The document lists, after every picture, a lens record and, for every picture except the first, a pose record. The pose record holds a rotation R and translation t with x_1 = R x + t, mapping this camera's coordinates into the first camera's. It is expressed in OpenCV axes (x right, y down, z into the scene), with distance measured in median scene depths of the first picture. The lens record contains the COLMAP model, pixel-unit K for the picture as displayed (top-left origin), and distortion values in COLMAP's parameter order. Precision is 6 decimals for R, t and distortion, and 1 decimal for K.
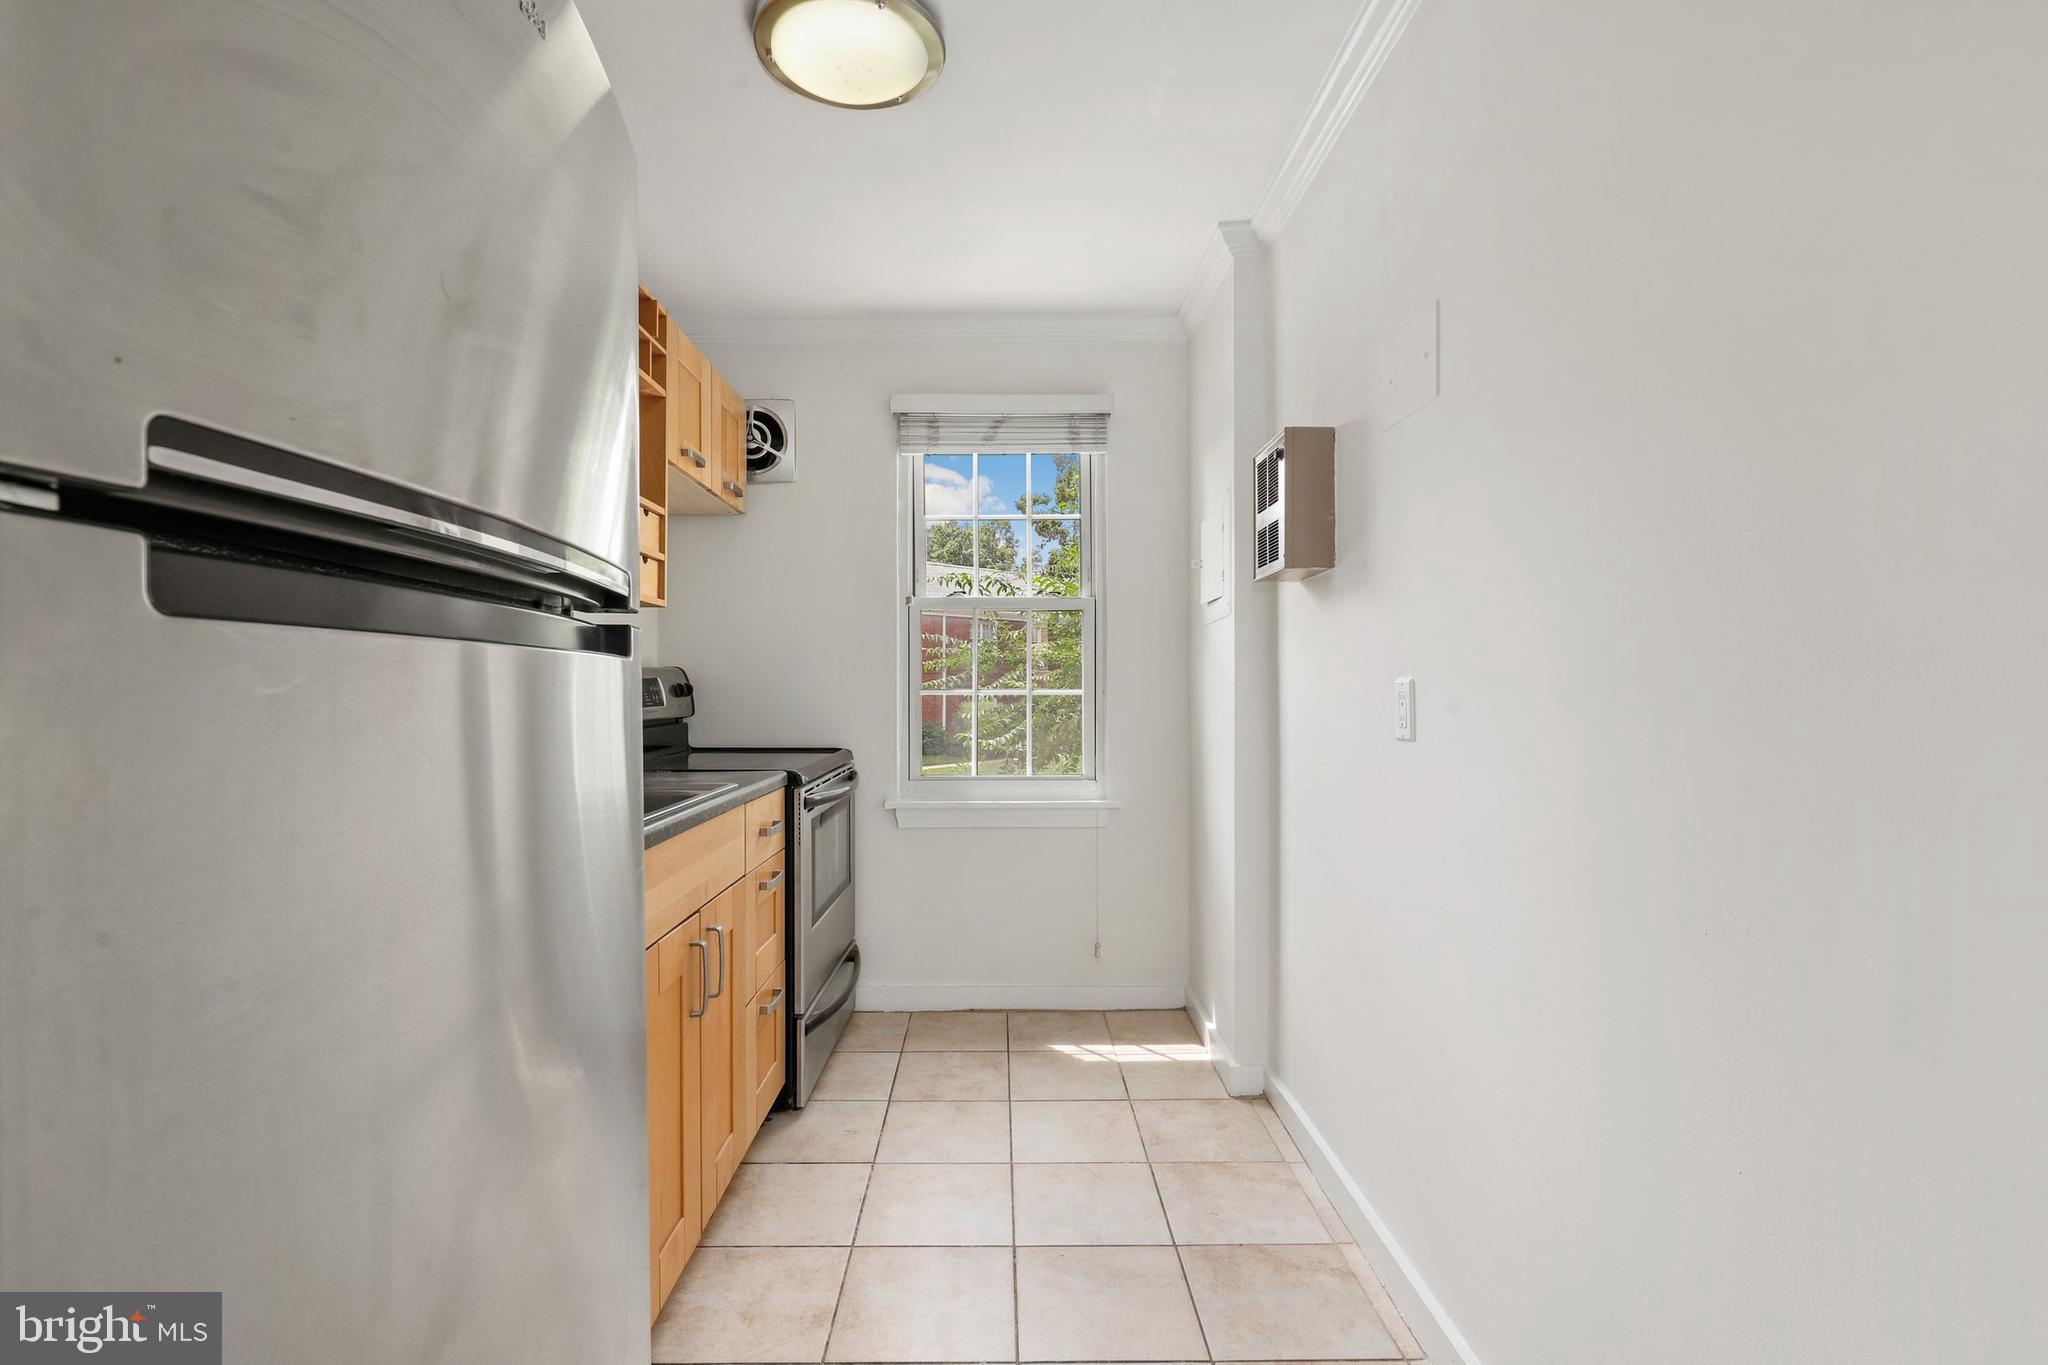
lens RADIAL K [[935.0, 0, 1012.4], [0, 935.0, 704.8], [0, 0, 1]] dist [-0.000047, 0.000064]
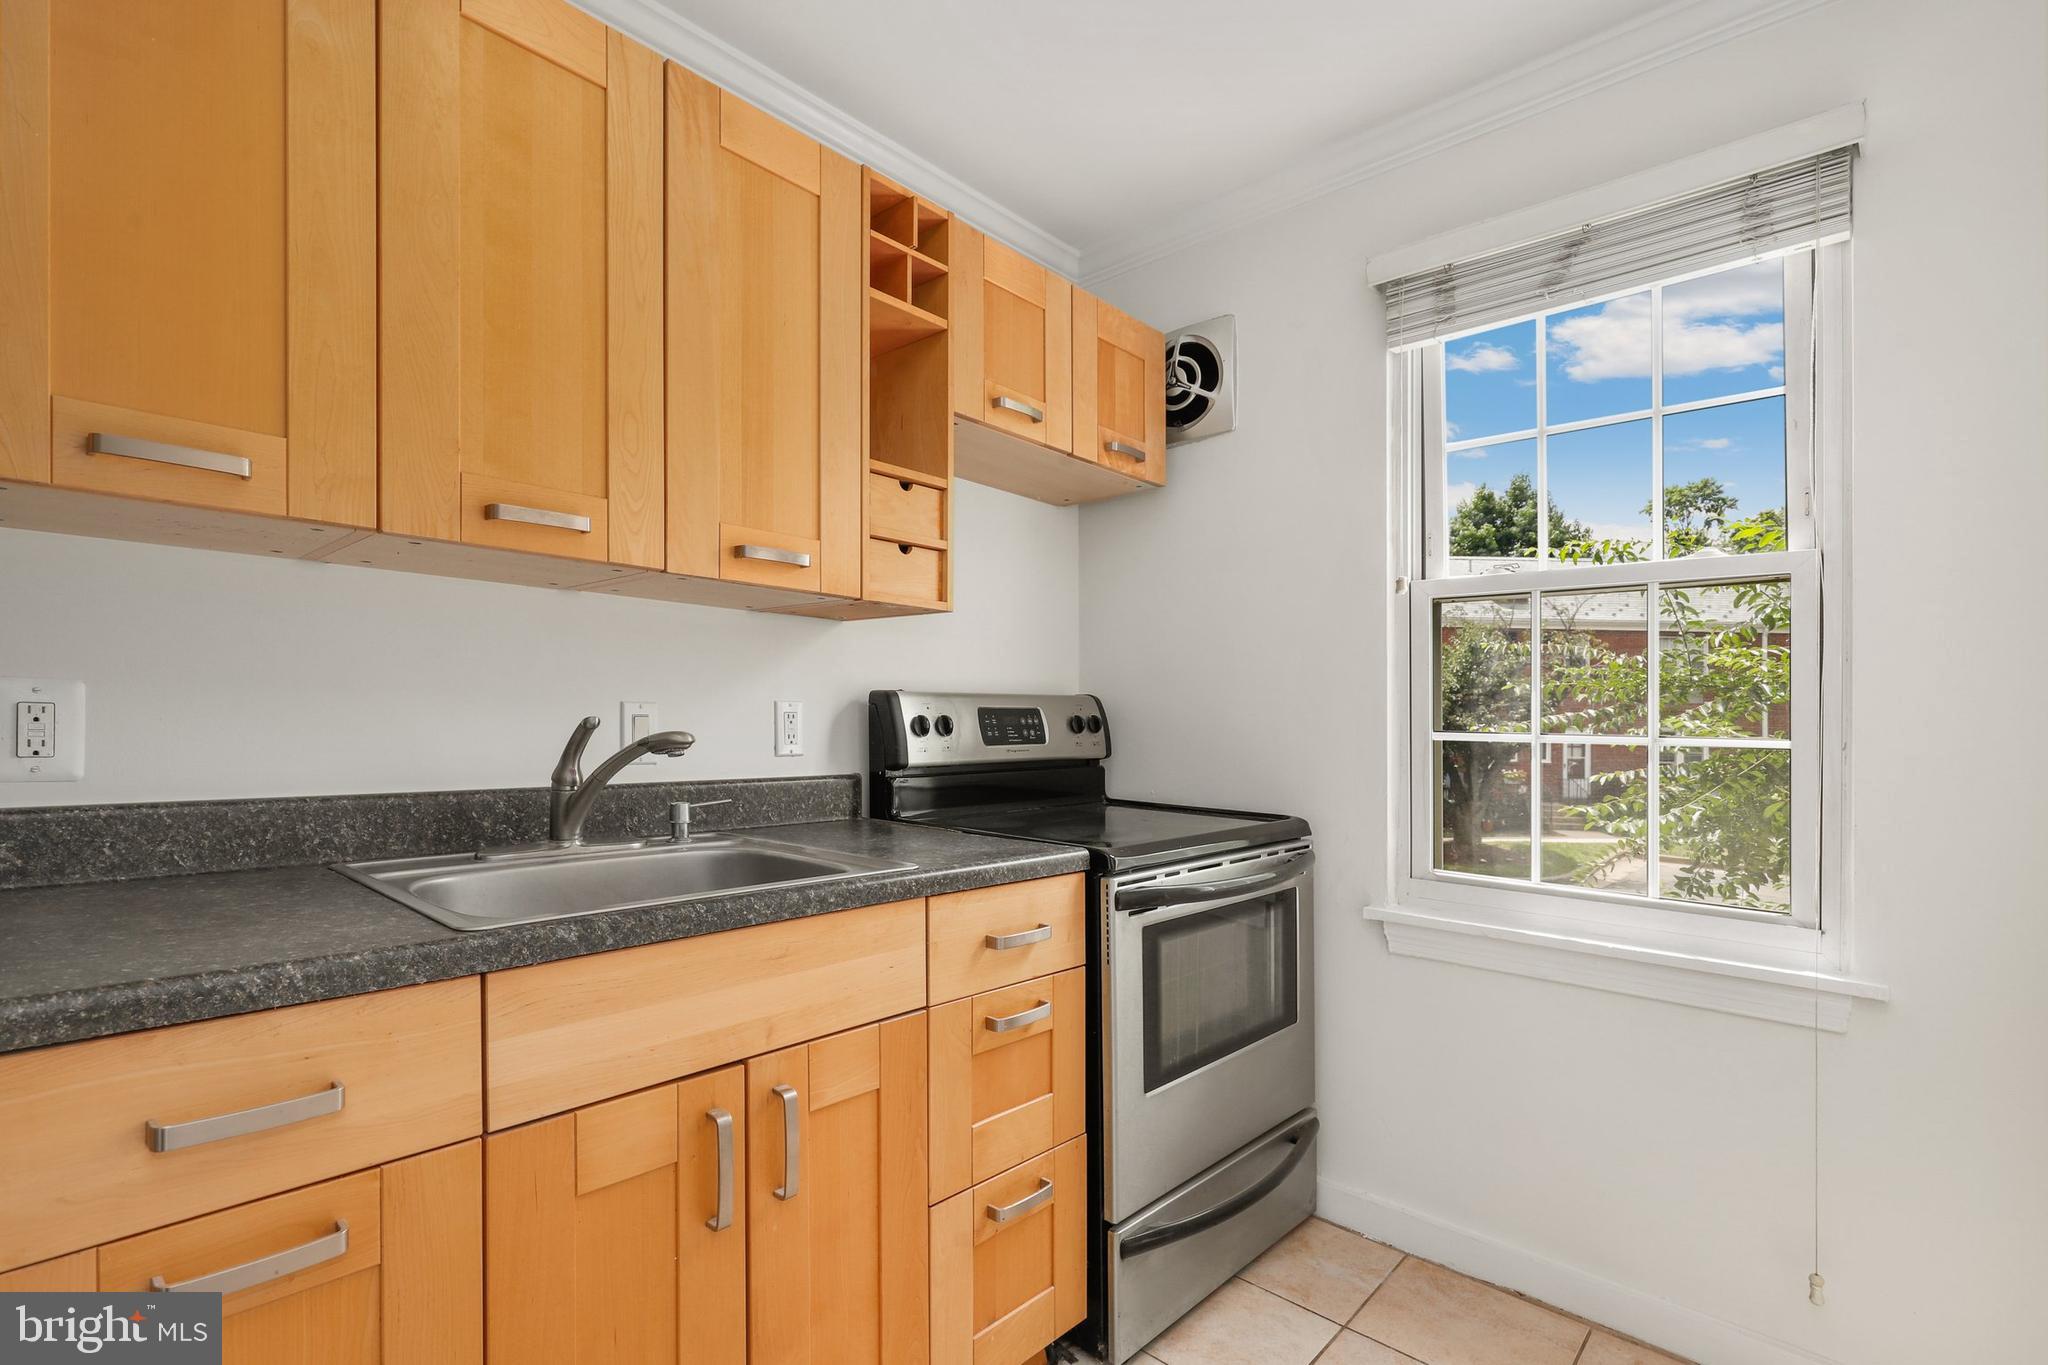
lens RADIAL K [[914.7, 0, 1017.1], [0, 914.7, 721.3], [0, 0, 1]] dist [0.000964, 0.000572]
pose [[0.700609, 0.017193, -0.713338, 0.147574], [-0.032076, 0.999458, -0.007415, -0.010382], [0.712824, 0.028076, 0.700781, 0.414242]]
